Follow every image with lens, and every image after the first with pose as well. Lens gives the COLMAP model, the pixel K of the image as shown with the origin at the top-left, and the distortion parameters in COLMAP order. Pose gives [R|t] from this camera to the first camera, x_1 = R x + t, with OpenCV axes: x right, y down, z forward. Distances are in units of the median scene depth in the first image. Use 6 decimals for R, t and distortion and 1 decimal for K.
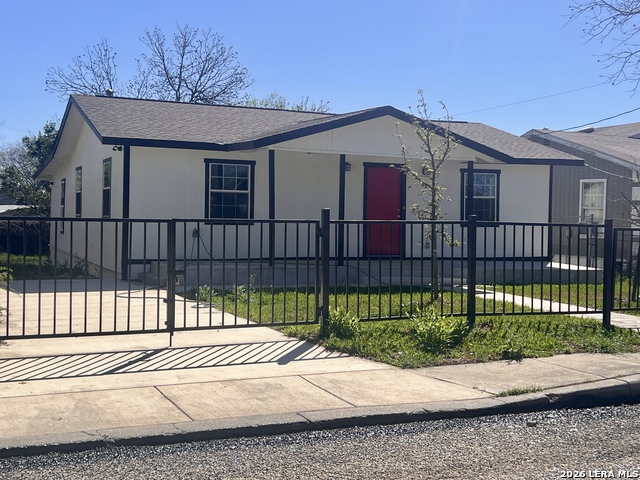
lens RADIAL K [[900.5, 0, 319.7], [0, 900.5, 237.3], [0, 0, 1]] dist [0.122286, 0.000000]
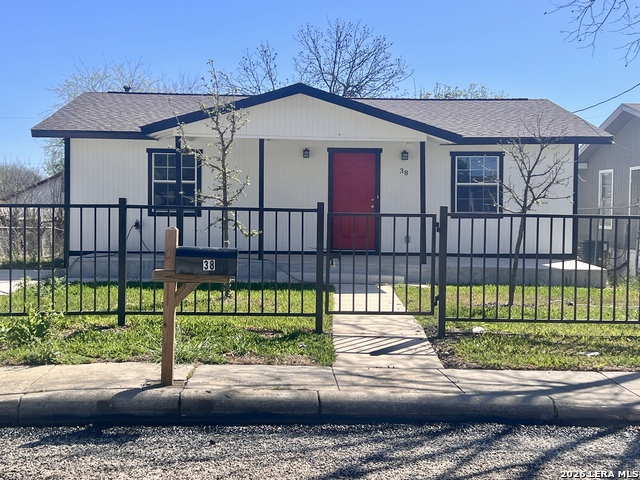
lens RADIAL K [[857.6, 0, 318.6], [0, 857.6, 239.7], [0, 0, 1]] dist [0.092582, 0.000000]
pose [[0.926112, 0.007629, -0.377173, 0.356572], [-0.004278, 0.999944, 0.009721, 0.001697], [0.377226, -0.007389, 0.926092, 0.181518]]
